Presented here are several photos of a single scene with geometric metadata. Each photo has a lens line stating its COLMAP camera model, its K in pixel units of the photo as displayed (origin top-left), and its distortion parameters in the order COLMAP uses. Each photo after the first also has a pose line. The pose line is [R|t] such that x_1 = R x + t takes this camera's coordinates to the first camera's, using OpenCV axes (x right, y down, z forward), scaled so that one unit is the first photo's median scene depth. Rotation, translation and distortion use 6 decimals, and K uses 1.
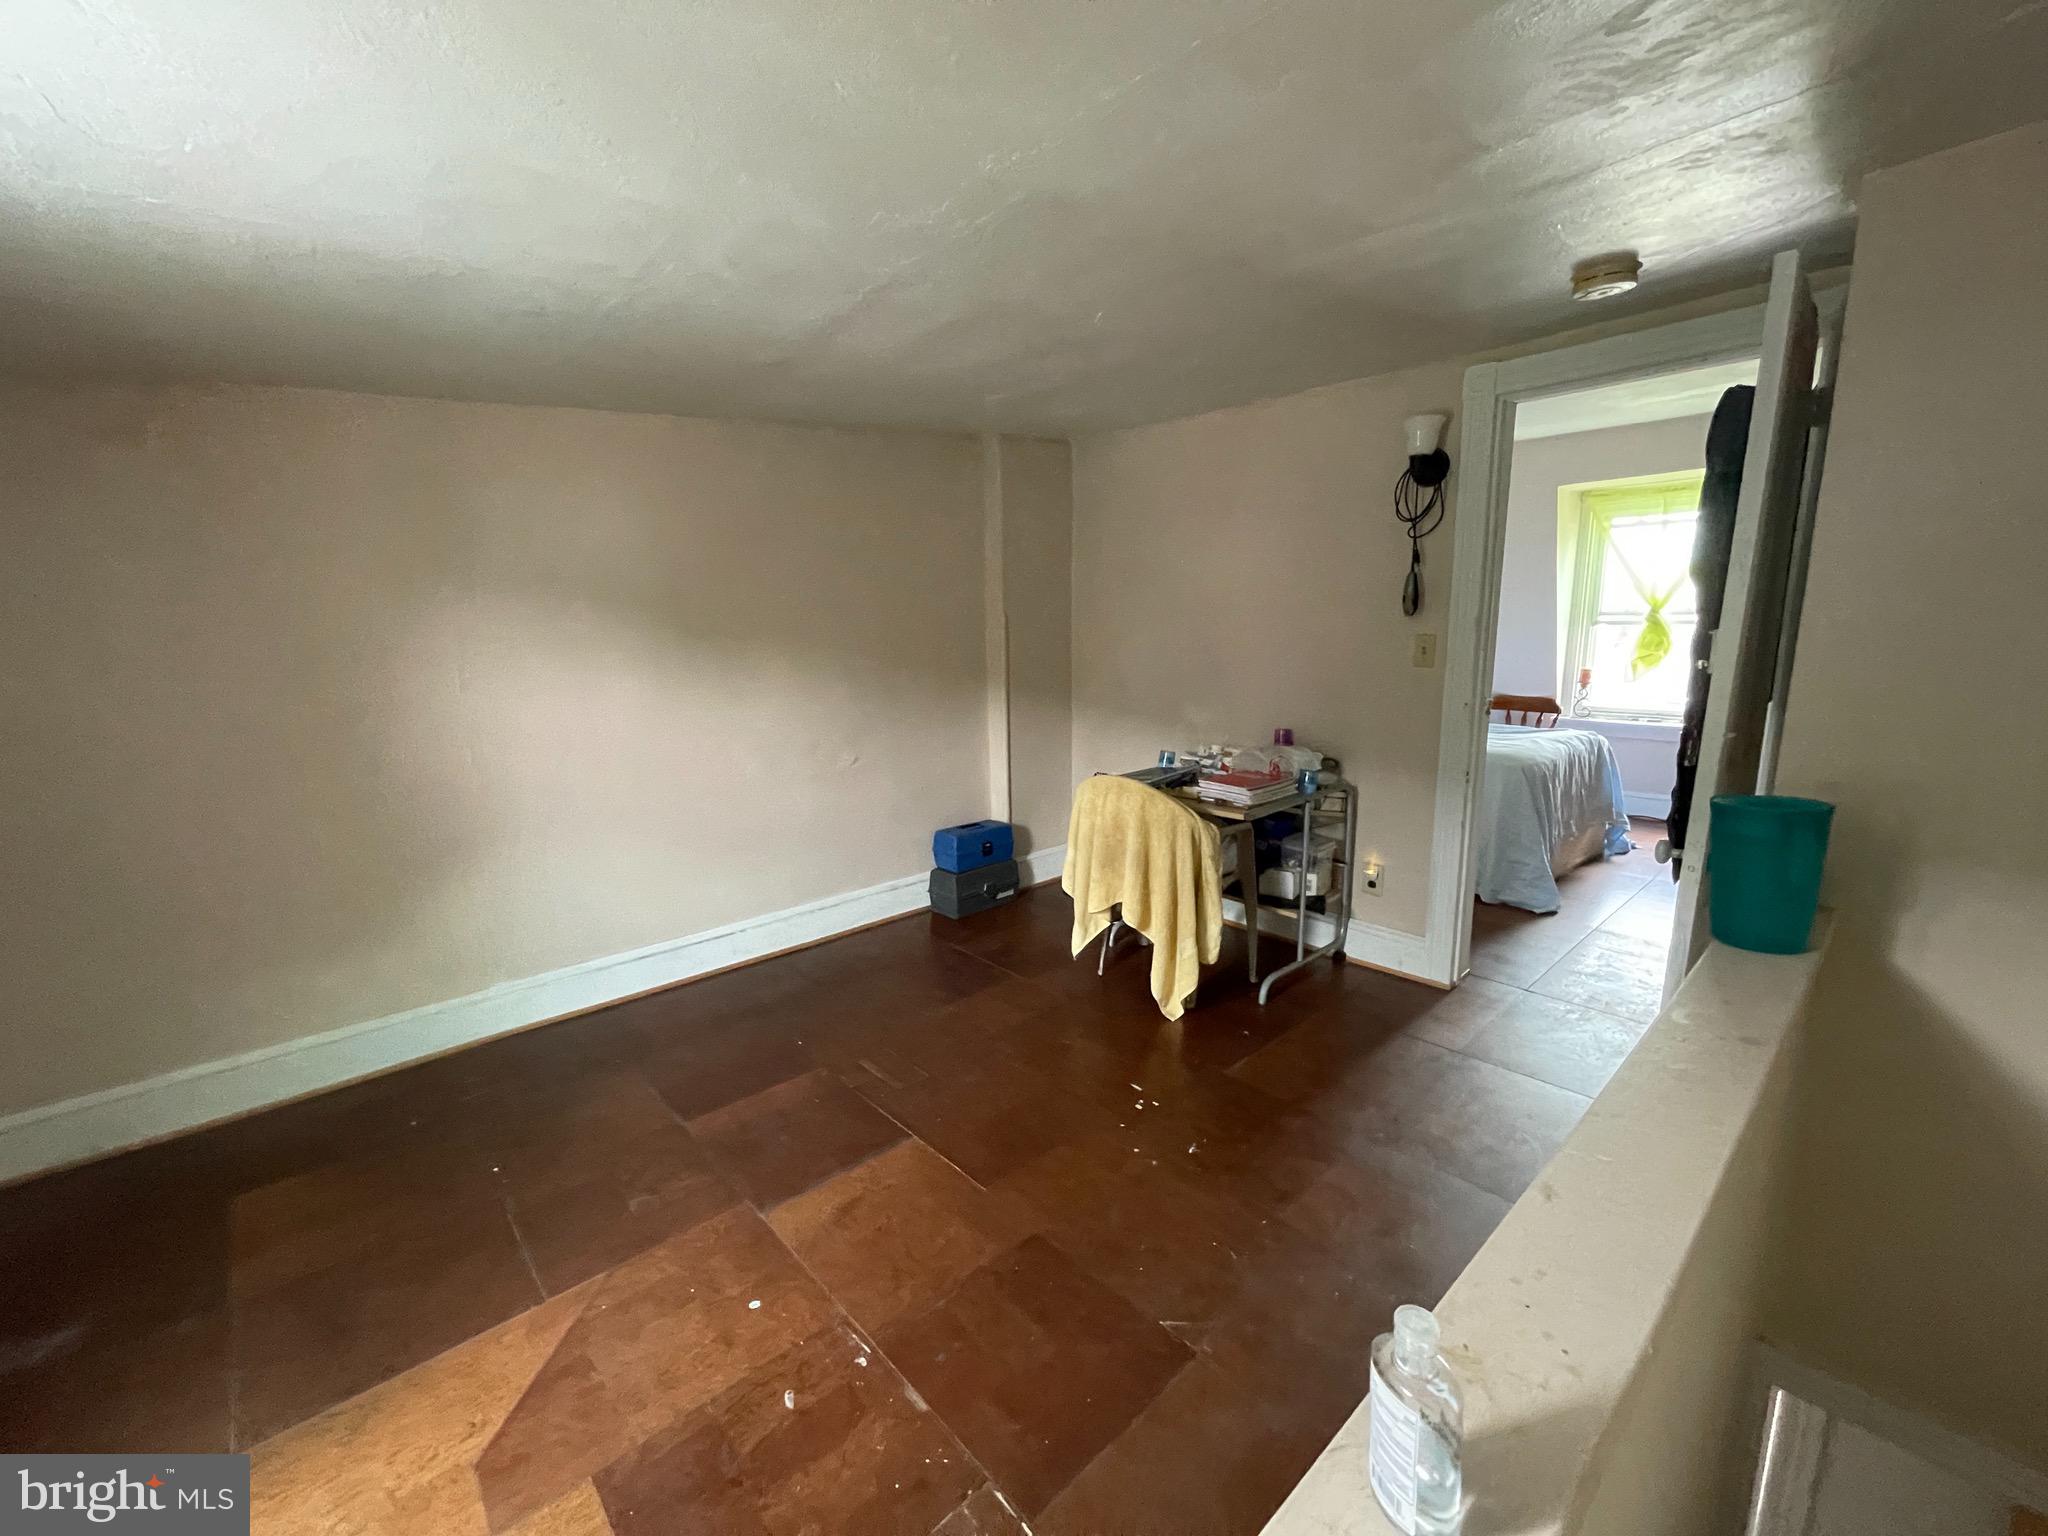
lens RADIAL K [[842.6, 0, 1016.5], [0, 842.6, 766.1], [0, 0, 1]] dist [0.000066, 0.002109]
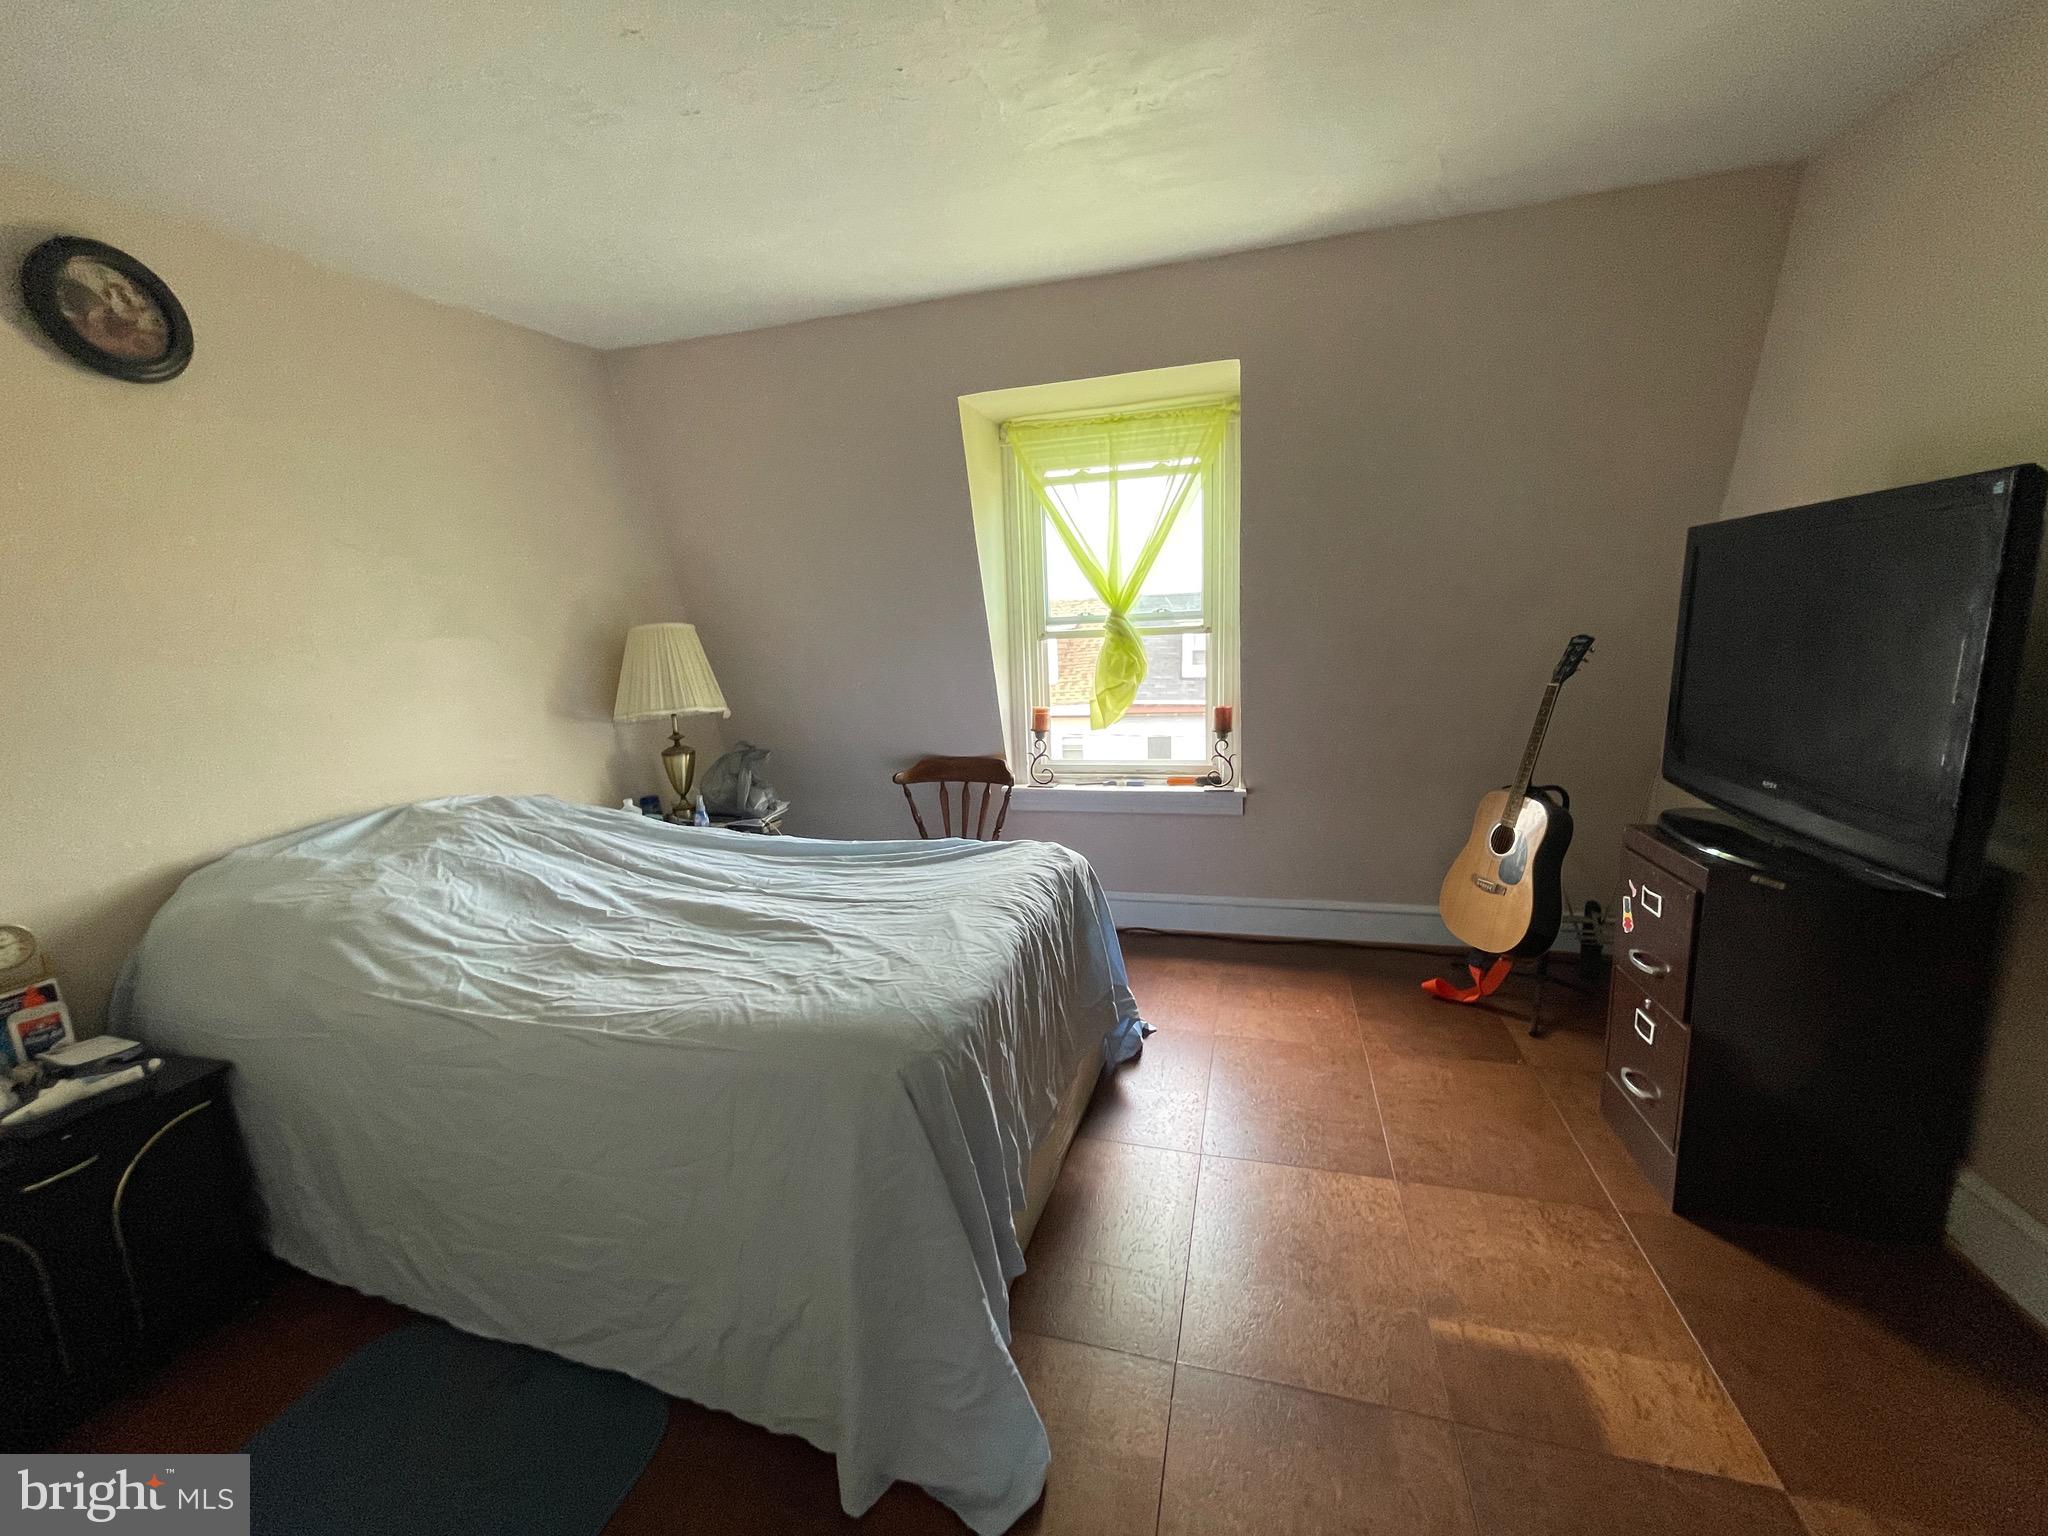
lens RADIAL K [[842.6, 0, 1023.0], [0, 842.6, 776.5], [0, 0, 1]] dist [0.000066, 0.002109]
pose [[0.843784, -0.112324, 0.524797, 0.341015], [0.121151, 0.992477, 0.017633, -0.080311], [-0.522830, 0.048701, 0.851045, 0.489732]]
